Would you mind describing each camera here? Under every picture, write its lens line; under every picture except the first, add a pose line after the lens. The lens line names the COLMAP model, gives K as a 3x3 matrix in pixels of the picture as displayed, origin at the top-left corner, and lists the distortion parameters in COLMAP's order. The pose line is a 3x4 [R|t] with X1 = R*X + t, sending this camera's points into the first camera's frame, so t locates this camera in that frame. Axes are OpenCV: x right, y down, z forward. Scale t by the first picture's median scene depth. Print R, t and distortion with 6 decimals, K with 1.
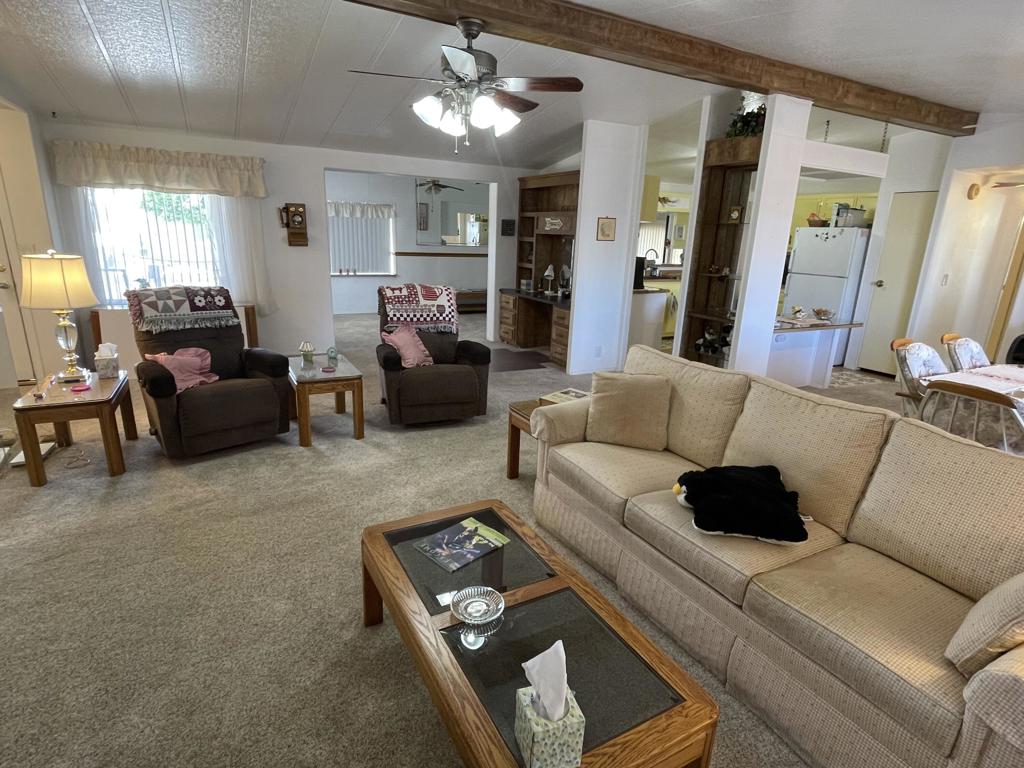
lens RADIAL K [[541.1, 0, 512.0], [0, 541.1, 384.0], [0, 0, 1]] dist [-0.002219, 0.001526]
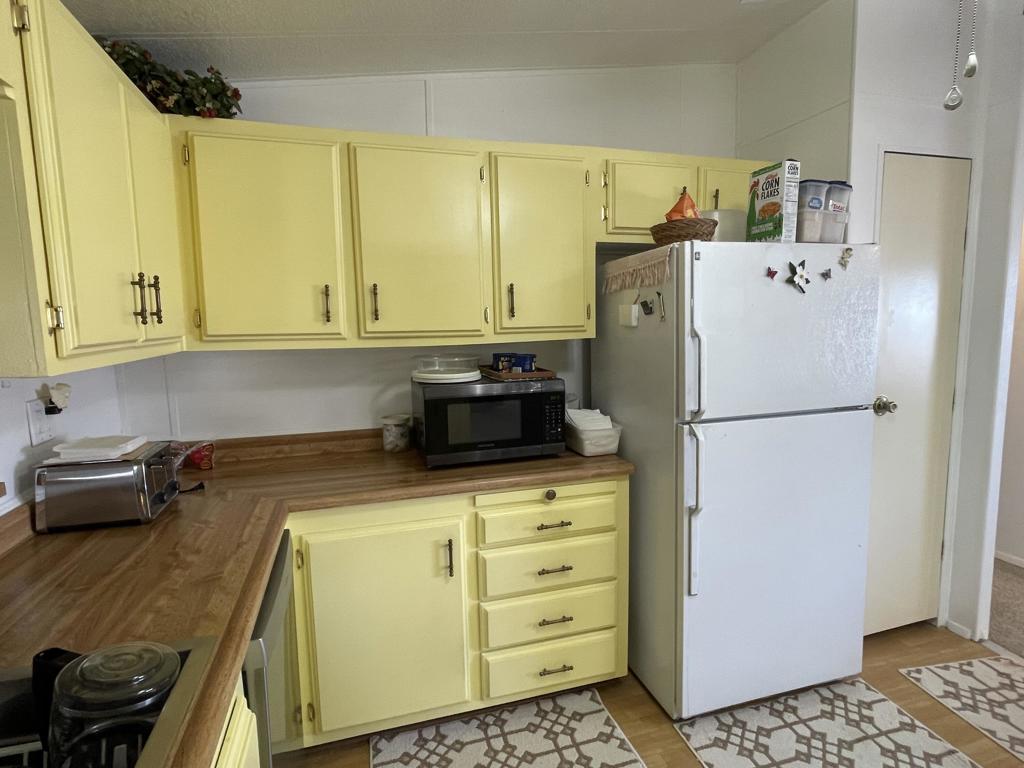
lens RADIAL K [[541.1, 0, 512.0], [0, 541.1, 384.0], [0, 0, 1]] dist [-0.002219, 0.001526]
pose [[0.195145, -0.155652, 0.968344, 0.290451], [0.288319, 0.952805, 0.095051, -0.300453], [-0.937438, 0.260644, 0.230812, 1.133445]]
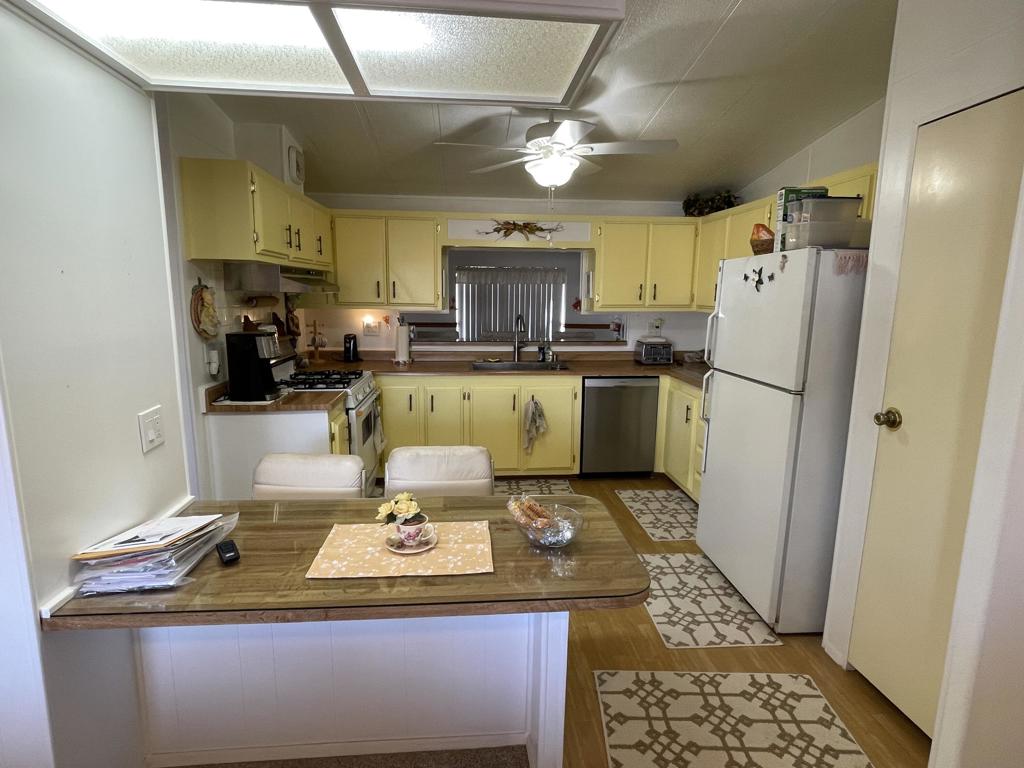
lens RADIAL K [[541.1, 0, 512.0], [0, 541.1, 384.0], [0, 0, 1]] dist [-0.002219, 0.001526]
pose [[0.919837, 0.040107, -0.390246, 0.596131], [-0.083897, 0.991857, -0.095813, -0.156722], [0.383225, 0.120873, 0.915712, 0.627491]]
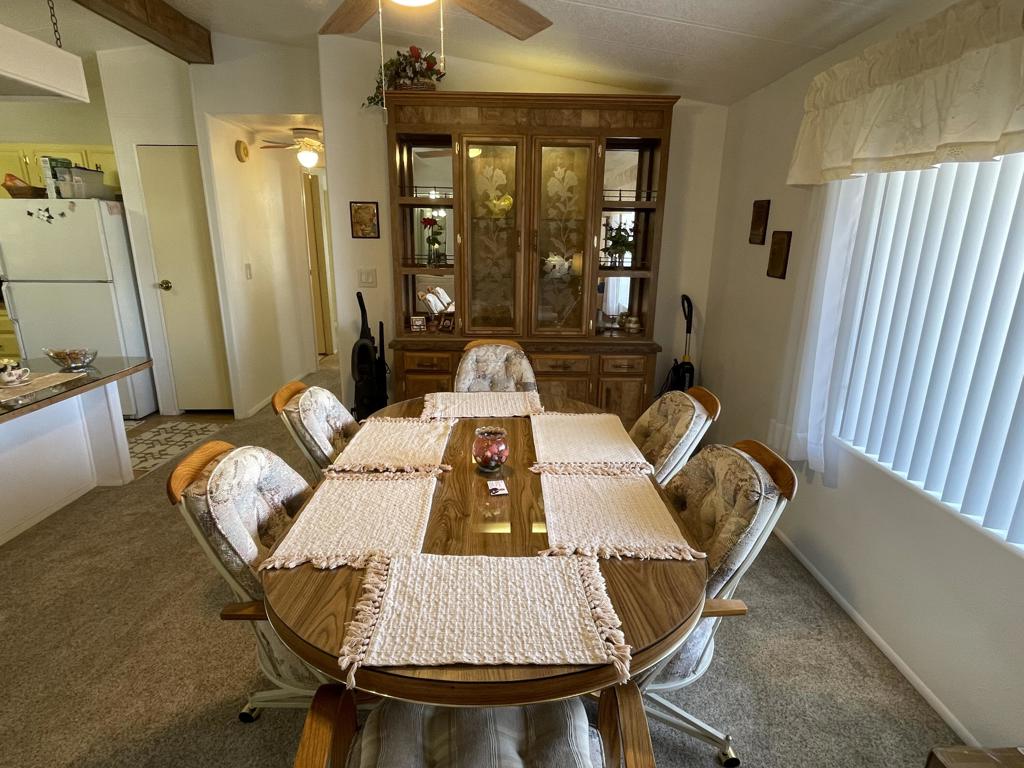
lens RADIAL K [[541.1, 0, 512.0], [0, 541.1, 384.0], [0, 0, 1]] dist [-0.002219, 0.001526]
pose [[0.450322, -0.270197, 0.851002, 0.272867], [0.248298, 0.953413, 0.171323, -0.078198], [-0.857647, 0.134152, 0.496432, 0.321490]]
